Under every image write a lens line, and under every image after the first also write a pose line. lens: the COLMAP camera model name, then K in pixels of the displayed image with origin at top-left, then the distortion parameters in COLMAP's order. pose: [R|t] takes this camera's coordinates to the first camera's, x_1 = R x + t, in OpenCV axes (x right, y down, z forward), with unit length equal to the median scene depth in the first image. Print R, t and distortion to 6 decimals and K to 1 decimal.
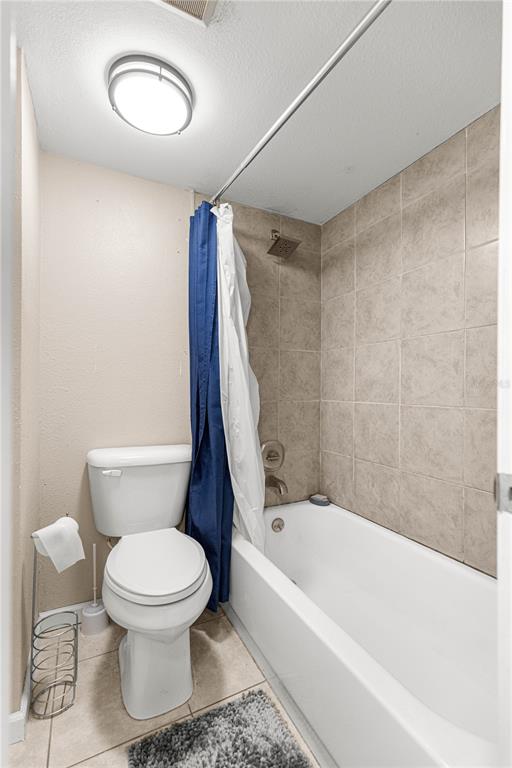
lens RADIAL K [[346.0, 0, 260.8], [0, 346.0, 383.1], [0, 0, 1]] dist [0.001138, -0.000192]
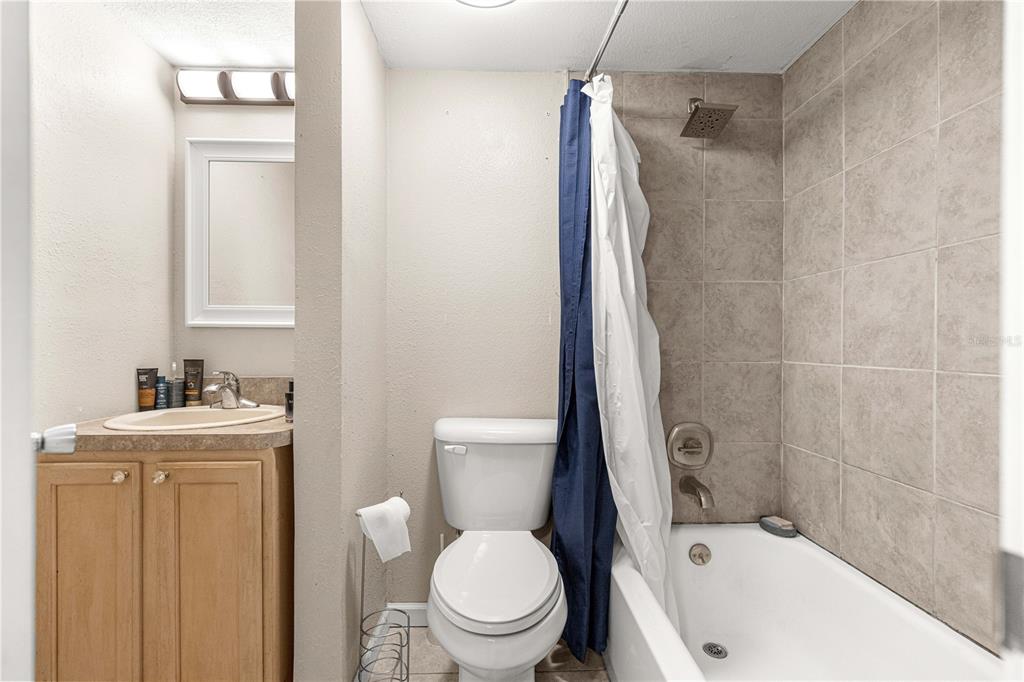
lens RADIAL K [[461.3, 0, 508.5], [0, 461.3, 337.6], [0, 0, 1]] dist [0.001138, -0.000192]
pose [[0.900346, -0.009754, -0.435064, 0.114546], [0.010588, 0.999944, -0.000508, 0.003643], [0.435045, -0.004149, 0.900399, 0.078482]]
